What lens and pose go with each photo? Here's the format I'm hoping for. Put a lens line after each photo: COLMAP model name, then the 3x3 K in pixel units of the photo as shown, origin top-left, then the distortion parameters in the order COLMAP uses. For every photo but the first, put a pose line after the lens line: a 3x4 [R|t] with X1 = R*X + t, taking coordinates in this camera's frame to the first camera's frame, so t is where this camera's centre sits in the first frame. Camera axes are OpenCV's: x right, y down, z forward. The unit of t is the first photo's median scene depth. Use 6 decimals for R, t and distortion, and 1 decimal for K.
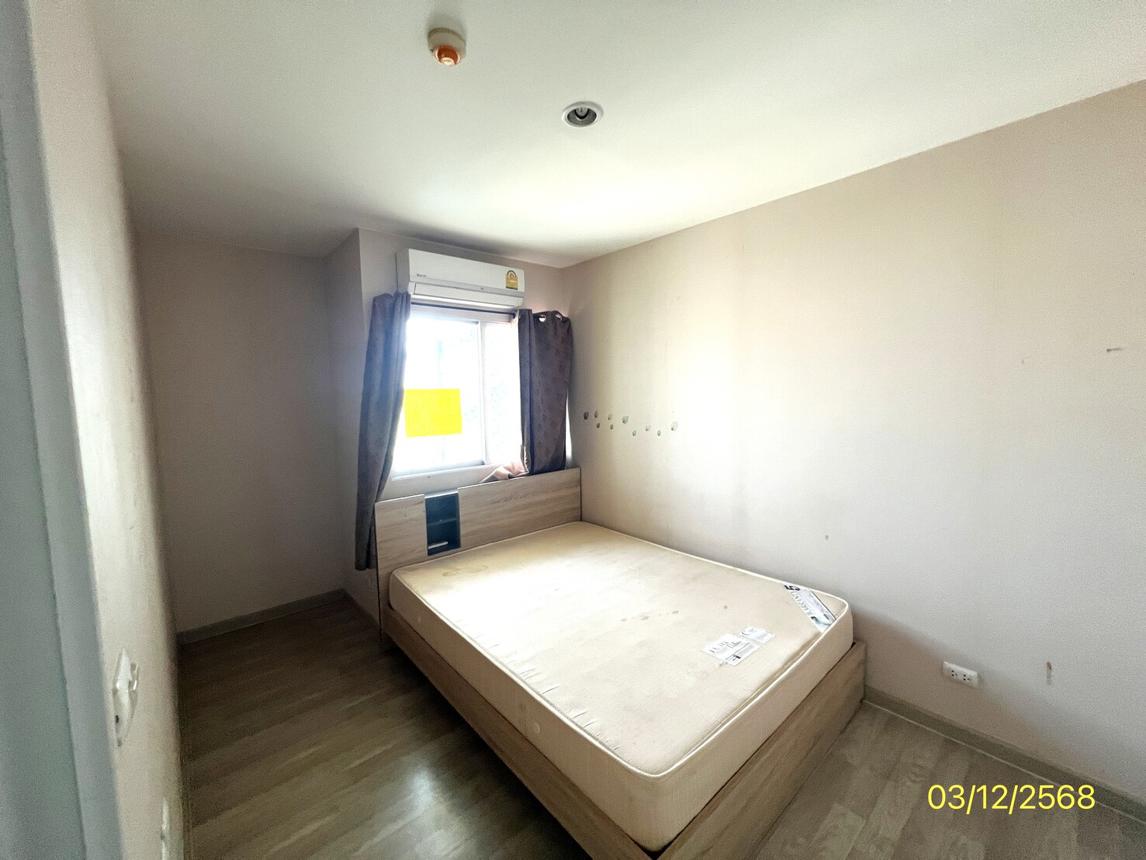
lens RADIAL K [[460.9, 0, 572.3], [0, 460.9, 429.0], [0, 0, 1]] dist [-0.000358, 0.000000]
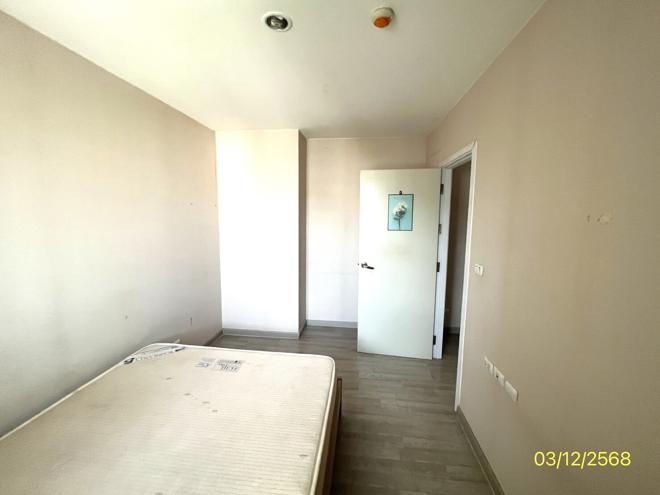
lens RADIAL K [[278.3, 0, 328.9], [0, 278.3, 247.6], [0, 0, 1]] dist [-0.000517, -0.000684]
pose [[-0.668240, -0.074490, 0.740207, -0.524367], [0.068787, 0.984526, 0.161176, -0.088155], [-0.740758, 0.158621, -0.652776, 1.046892]]
